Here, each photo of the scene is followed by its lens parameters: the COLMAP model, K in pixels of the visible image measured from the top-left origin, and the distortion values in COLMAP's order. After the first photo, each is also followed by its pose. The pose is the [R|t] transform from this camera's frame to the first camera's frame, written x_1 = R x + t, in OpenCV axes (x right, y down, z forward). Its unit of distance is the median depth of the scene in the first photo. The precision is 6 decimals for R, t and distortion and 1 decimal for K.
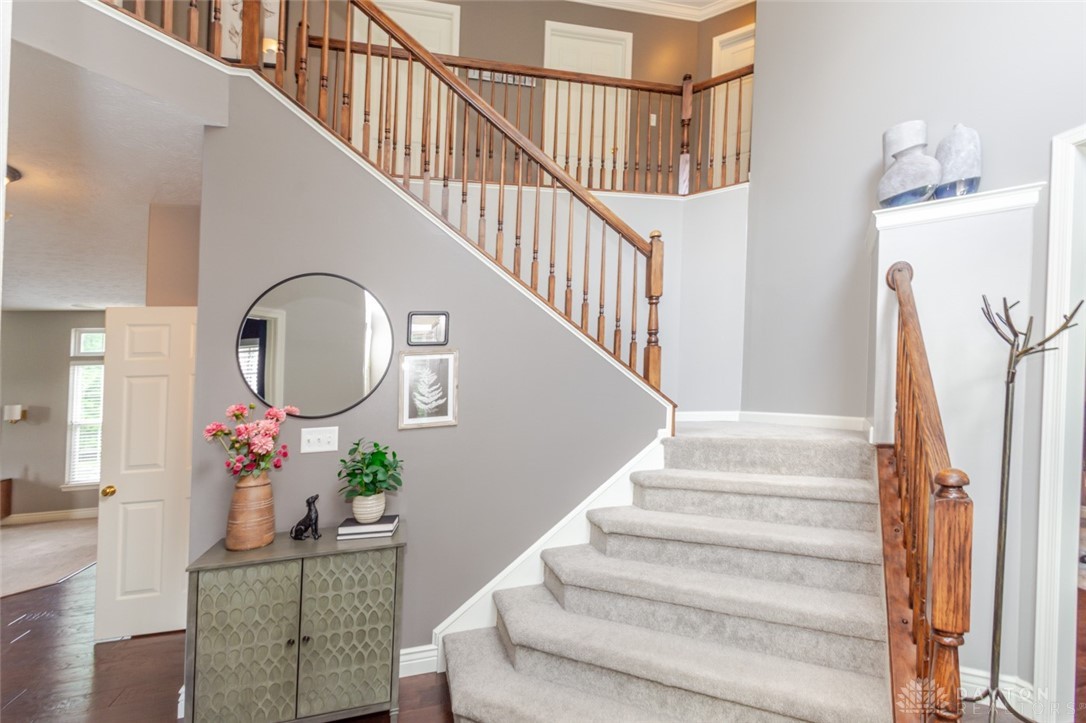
lens RADIAL K [[484.3, 0, 561.1], [0, 484.3, 394.4], [0, 0, 1]] dist [0.002591, 0.000066]
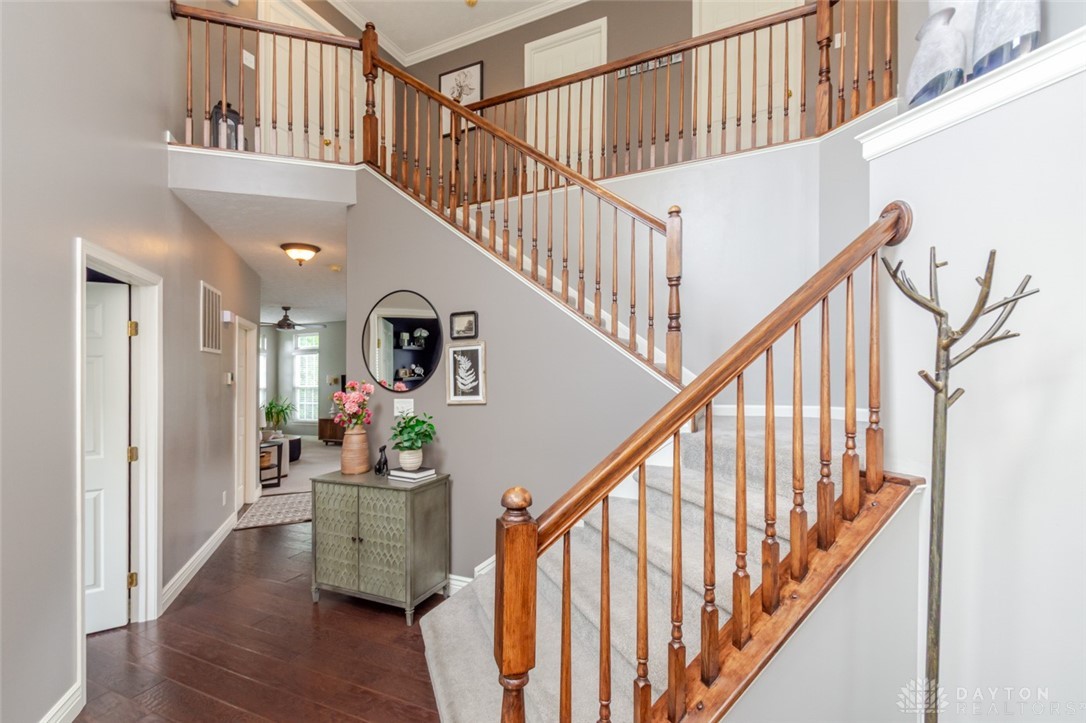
lens RADIAL K [[479.8, 0, 536.7], [0, 479.8, 375.9], [0, 0, 1]] dist [0.000462, 0.000155]
pose [[0.776678, 0.029078, -0.629226, 0.658956], [-0.025338, 0.999568, 0.014918, -0.028260], [0.629388, 0.004357, 0.777079, 0.156877]]
